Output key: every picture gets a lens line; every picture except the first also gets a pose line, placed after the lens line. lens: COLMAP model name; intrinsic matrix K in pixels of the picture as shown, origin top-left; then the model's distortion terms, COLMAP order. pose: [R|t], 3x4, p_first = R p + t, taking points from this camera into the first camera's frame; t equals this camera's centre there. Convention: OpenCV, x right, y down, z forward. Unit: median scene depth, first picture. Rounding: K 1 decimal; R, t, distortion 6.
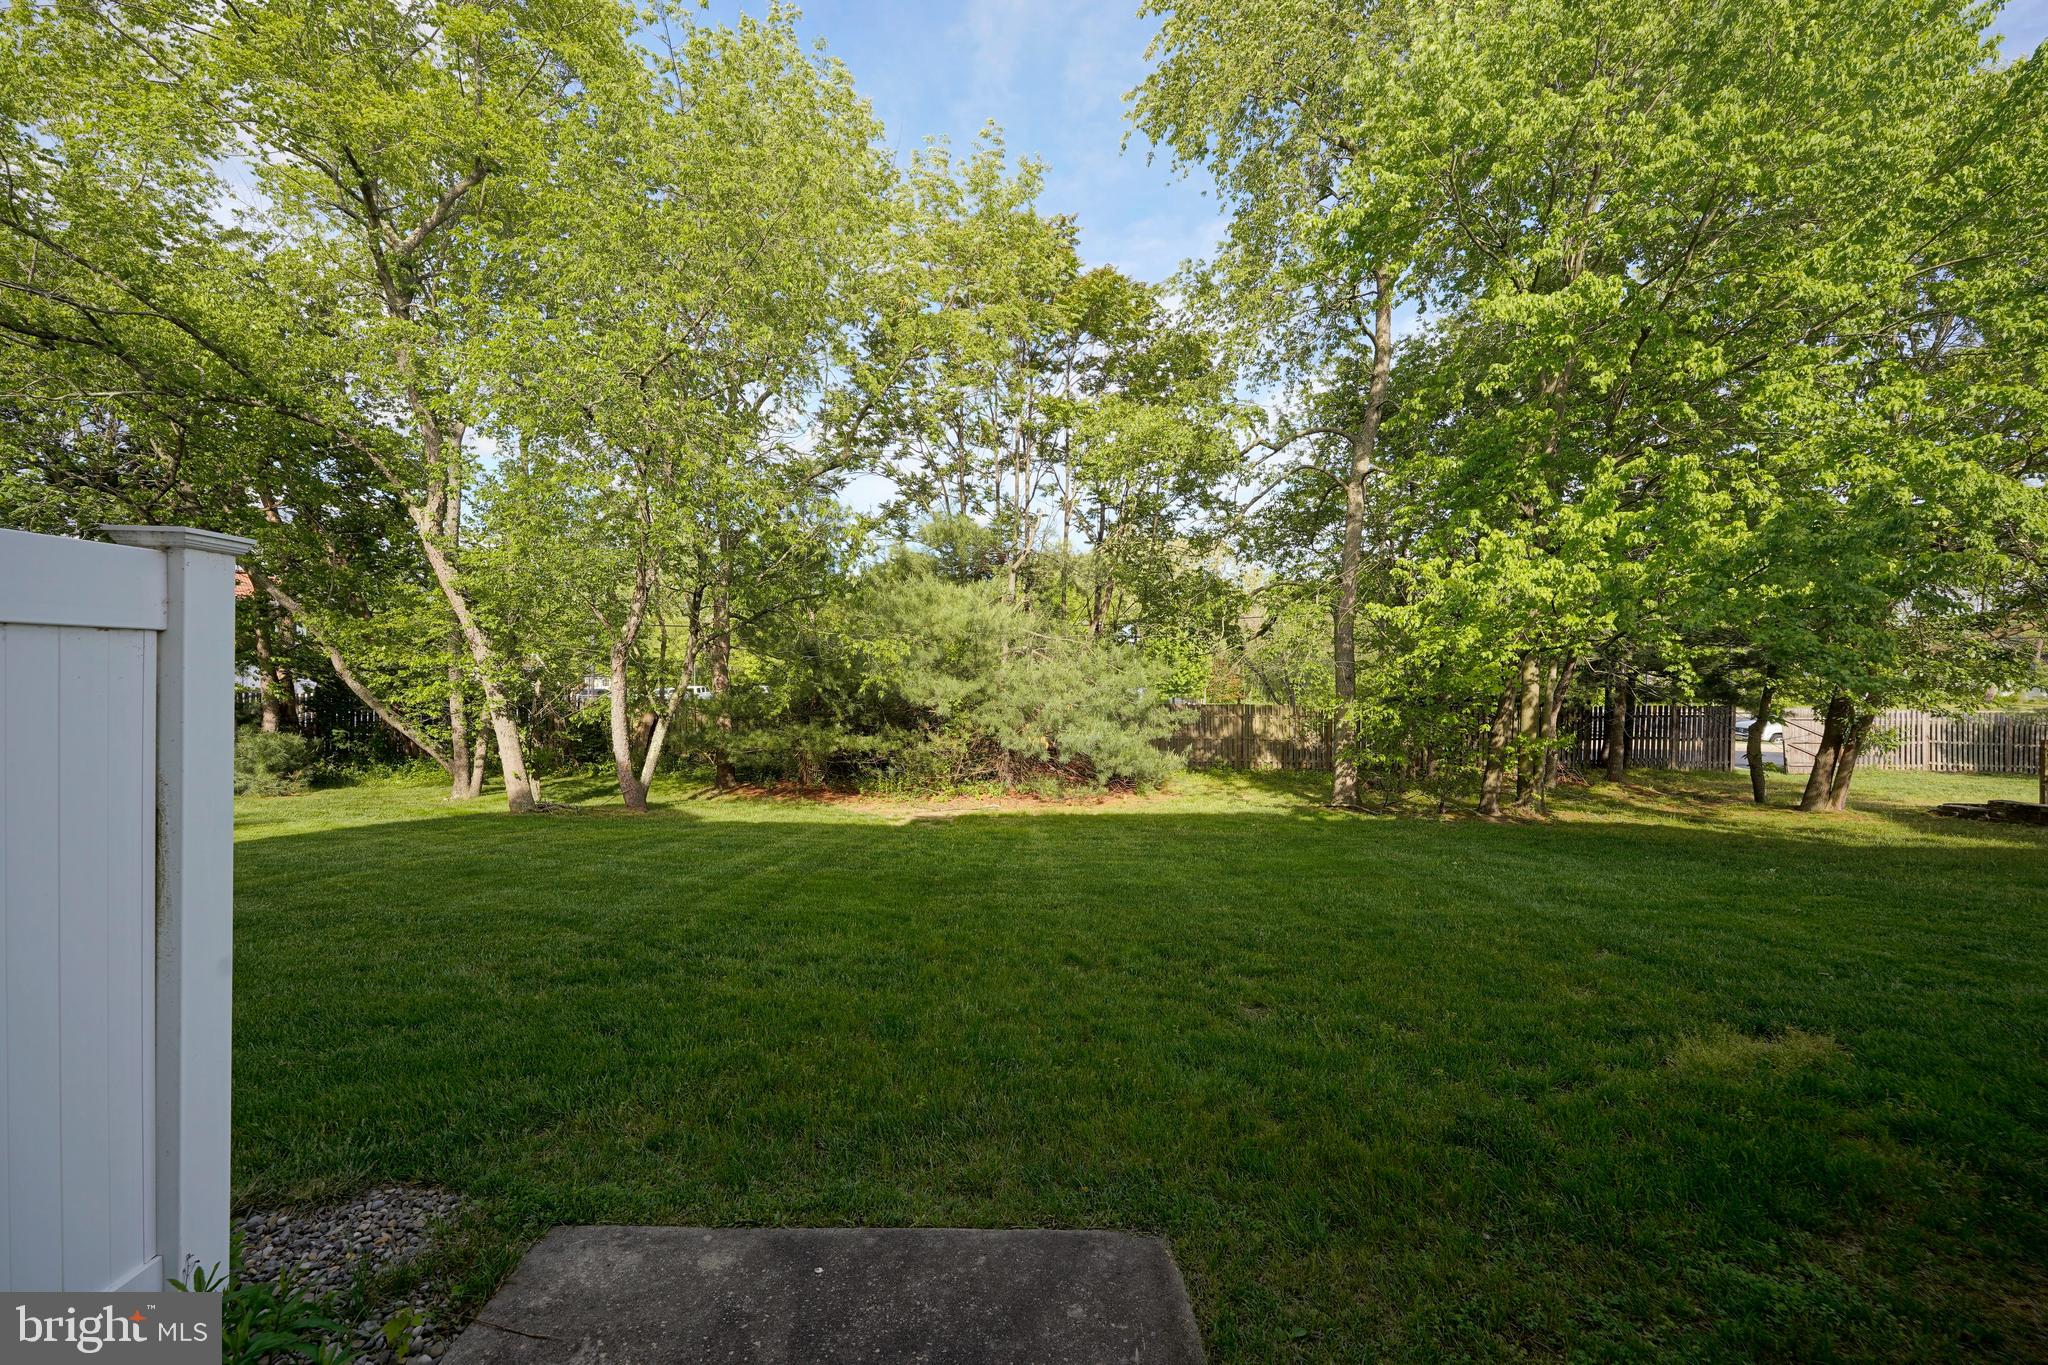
lens RADIAL K [[821.4, 0, 1024.0], [0, 821.4, 681.2], [0, 0, 1]] dist [0.000167, -0.000279]
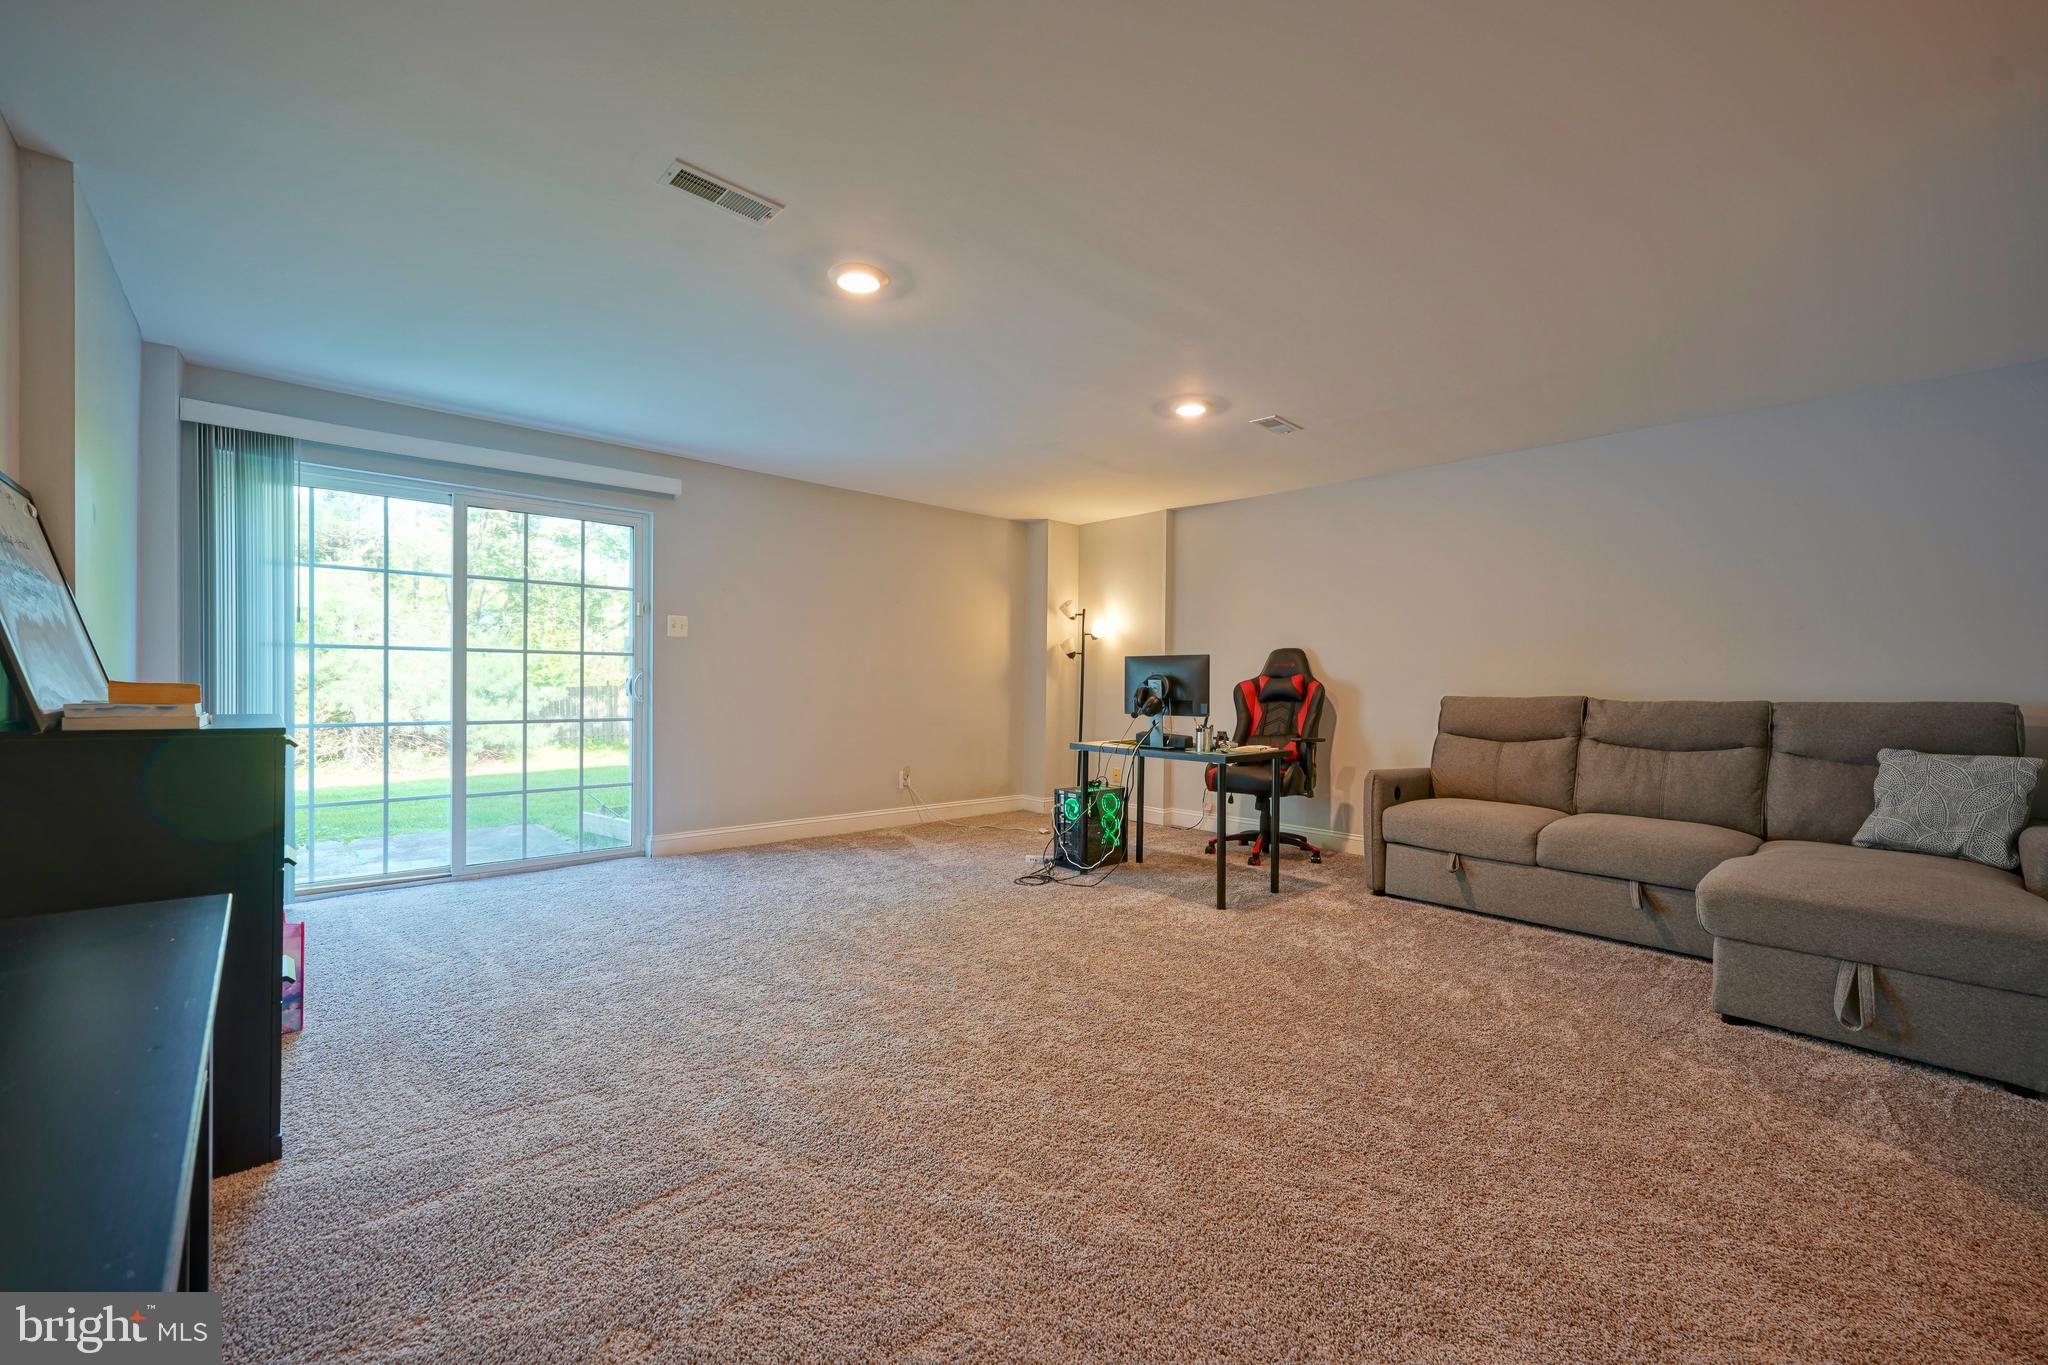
lens RADIAL K [[821.4, 0, 1024.0], [0, 821.4, 684.8], [0, 0, 1]] dist [0.000167, -0.000279]
pose [[0.759008, -0.012289, 0.650965, -0.057128], [0.006232, 0.999913, 0.011610, 0.020666], [-0.651052, -0.004755, 0.759019, -0.330299]]
